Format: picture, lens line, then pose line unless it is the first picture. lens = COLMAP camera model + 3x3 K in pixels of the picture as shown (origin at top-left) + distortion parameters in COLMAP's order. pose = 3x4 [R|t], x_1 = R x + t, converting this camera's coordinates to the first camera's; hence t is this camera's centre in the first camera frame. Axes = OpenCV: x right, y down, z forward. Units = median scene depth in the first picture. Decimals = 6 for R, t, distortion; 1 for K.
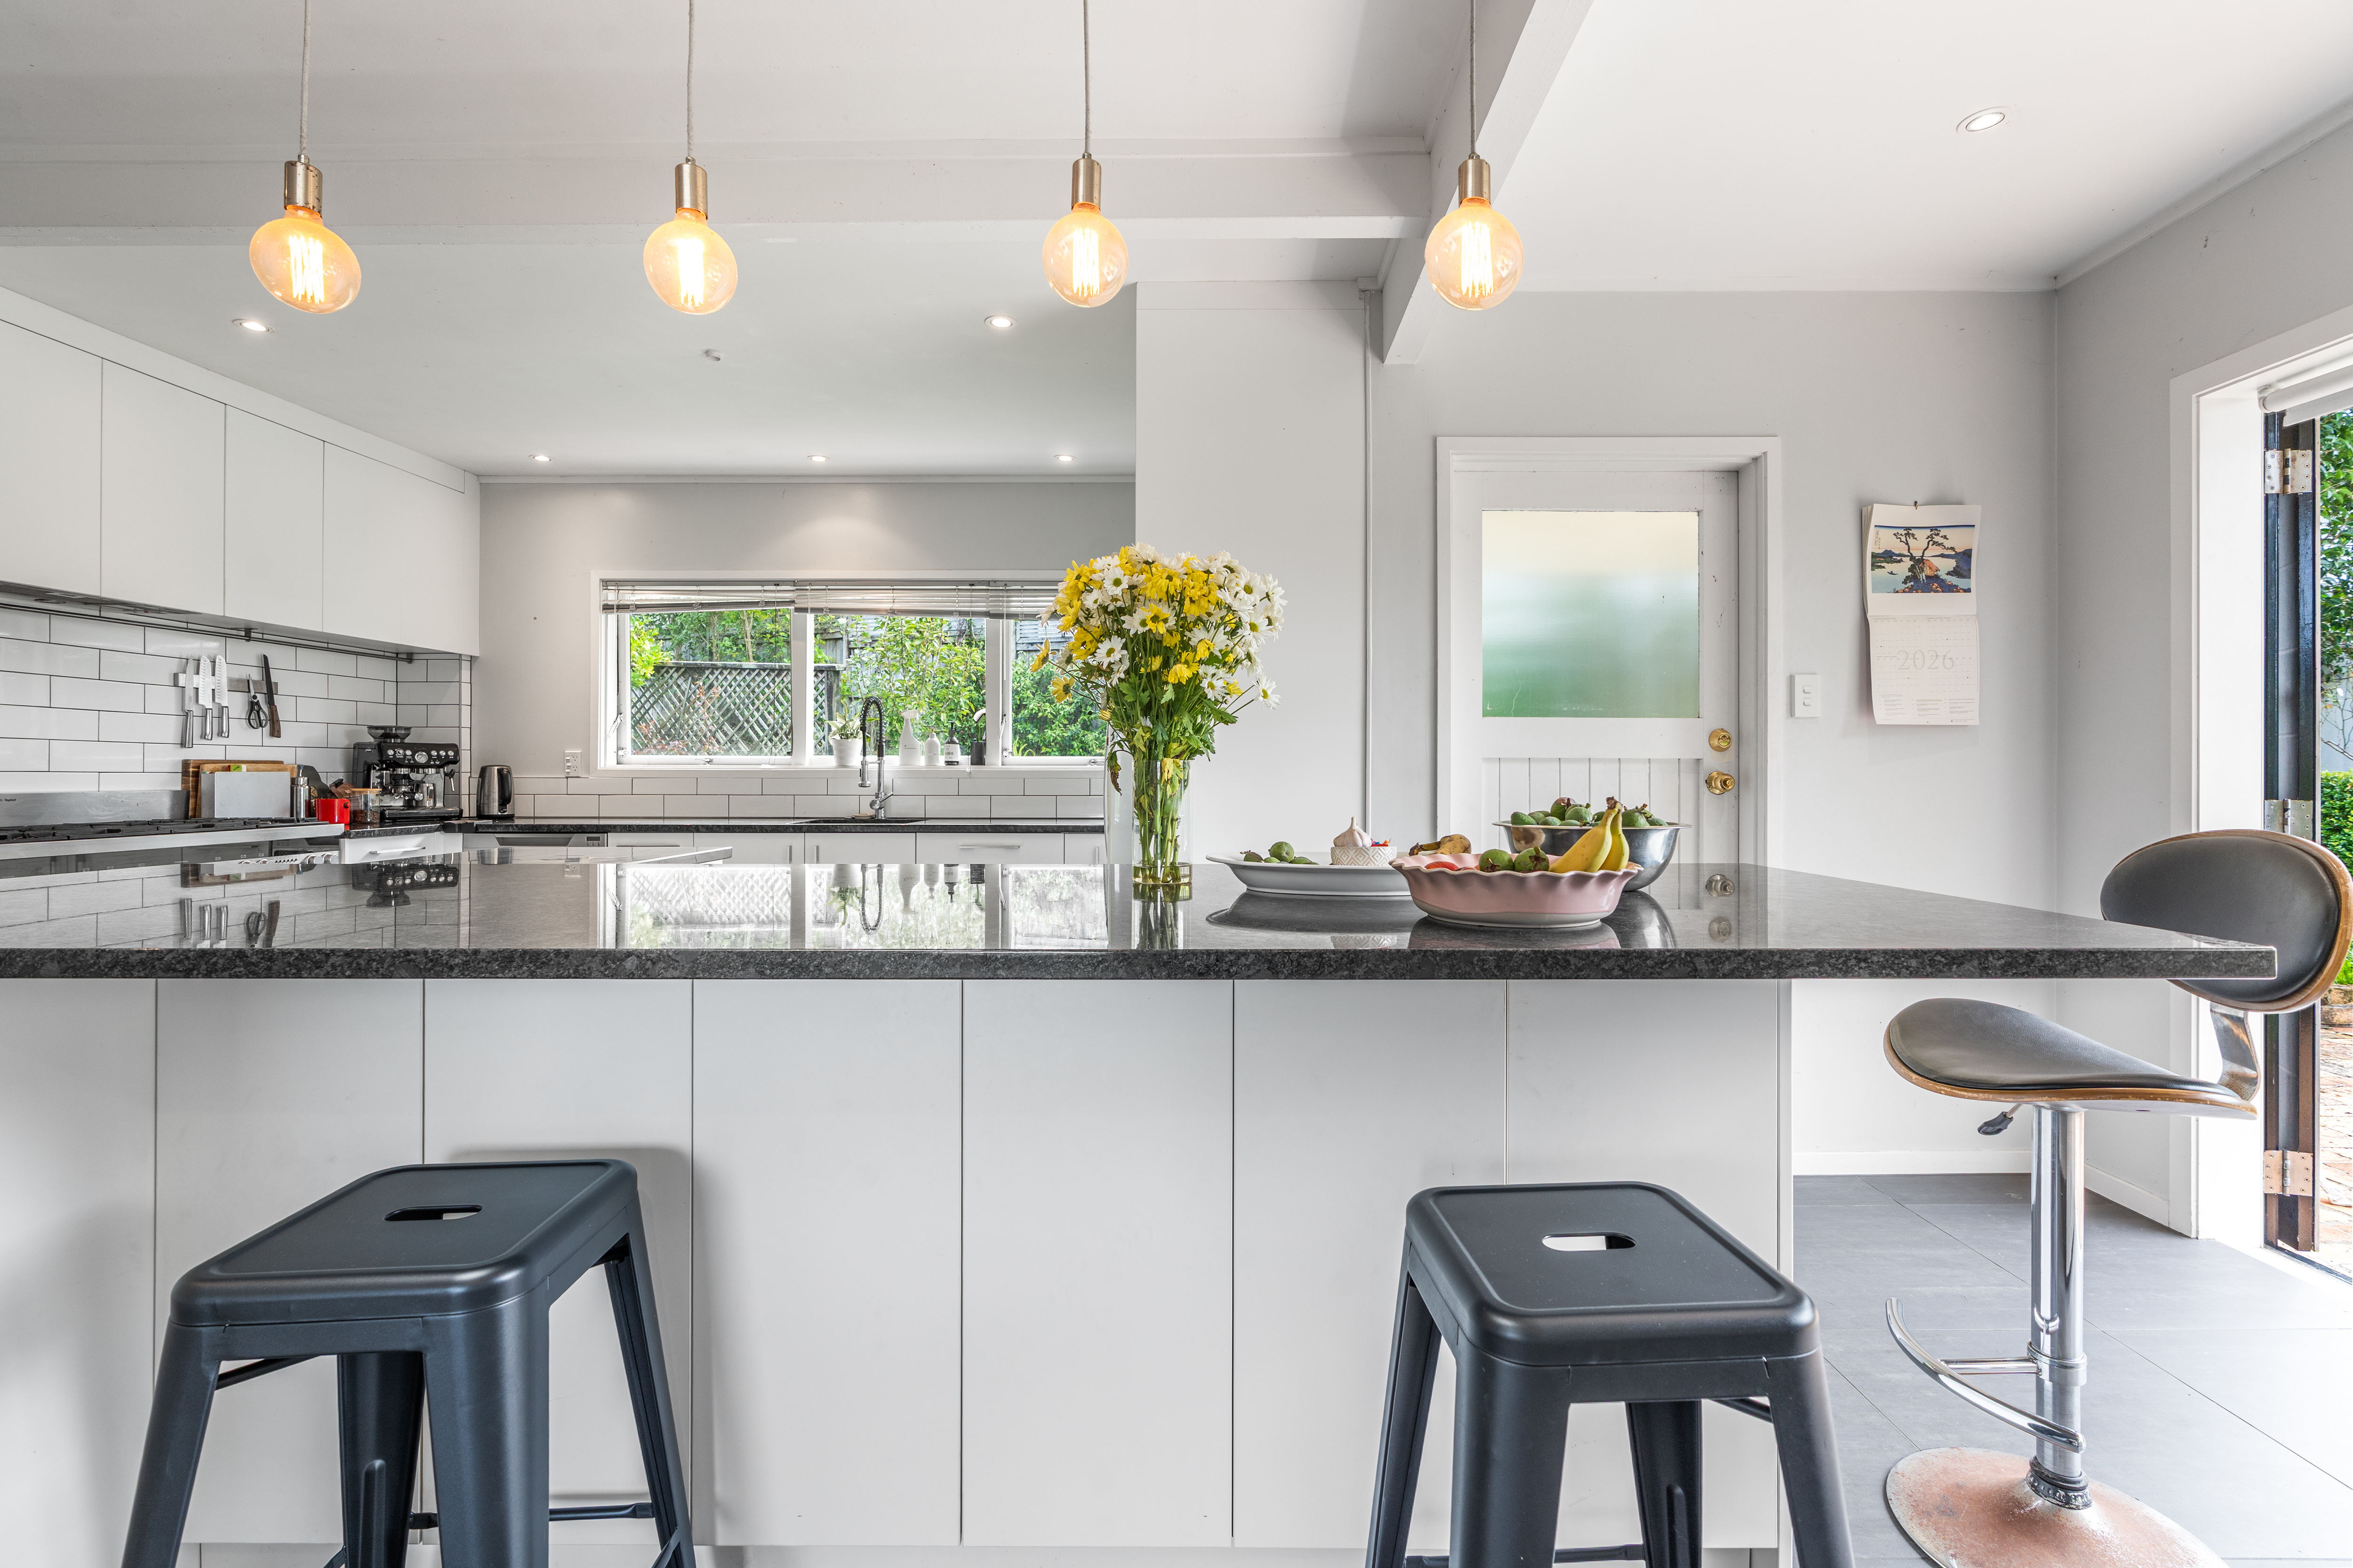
lens RADIAL K [[1058.3, 0, 1162.9], [0, 1058.3, 775.8], [0, 0, 1]] dist [-0.005179, 0.000828]
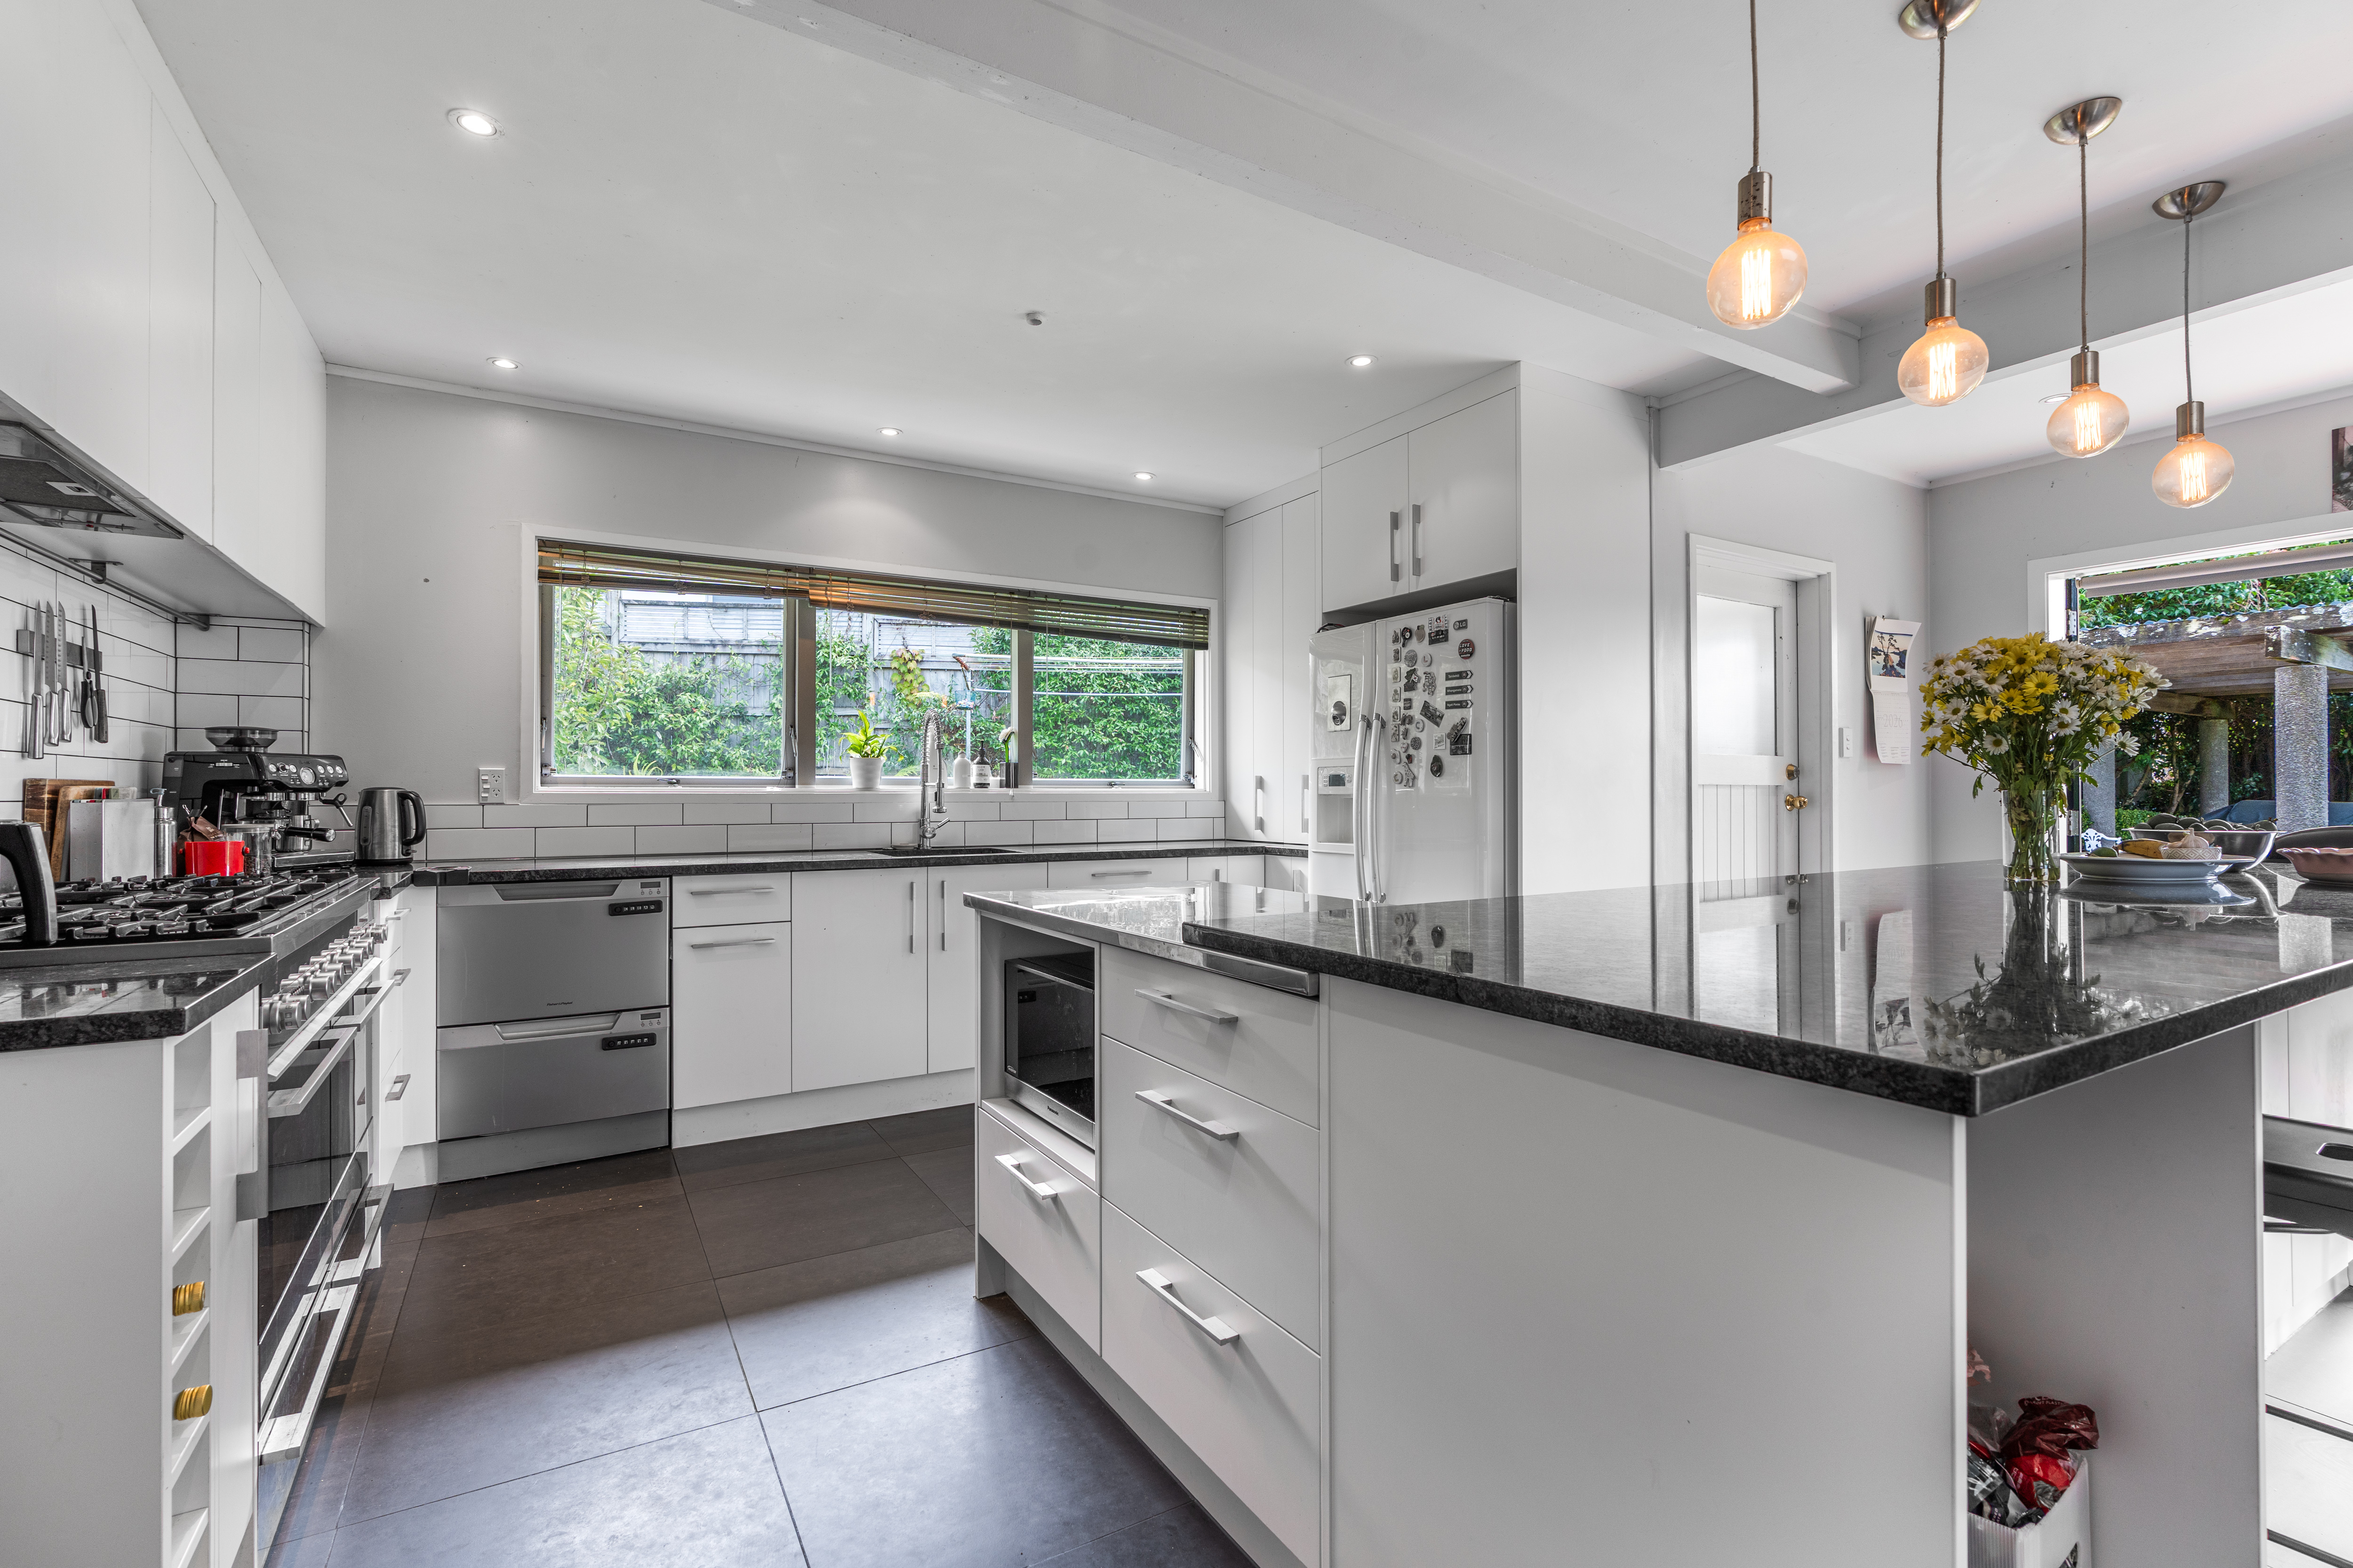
lens RADIAL K [[1058.3, 0, 1181.4], [0, 1058.3, 789.5], [0, 0, 1]] dist [-0.005179, 0.000828]
pose [[0.854900, 0.000383, 0.518793, -0.624612], [0.002414, 0.999986, -0.004716, -0.004778], [-0.518788, 0.005284, 0.854887, 0.155974]]
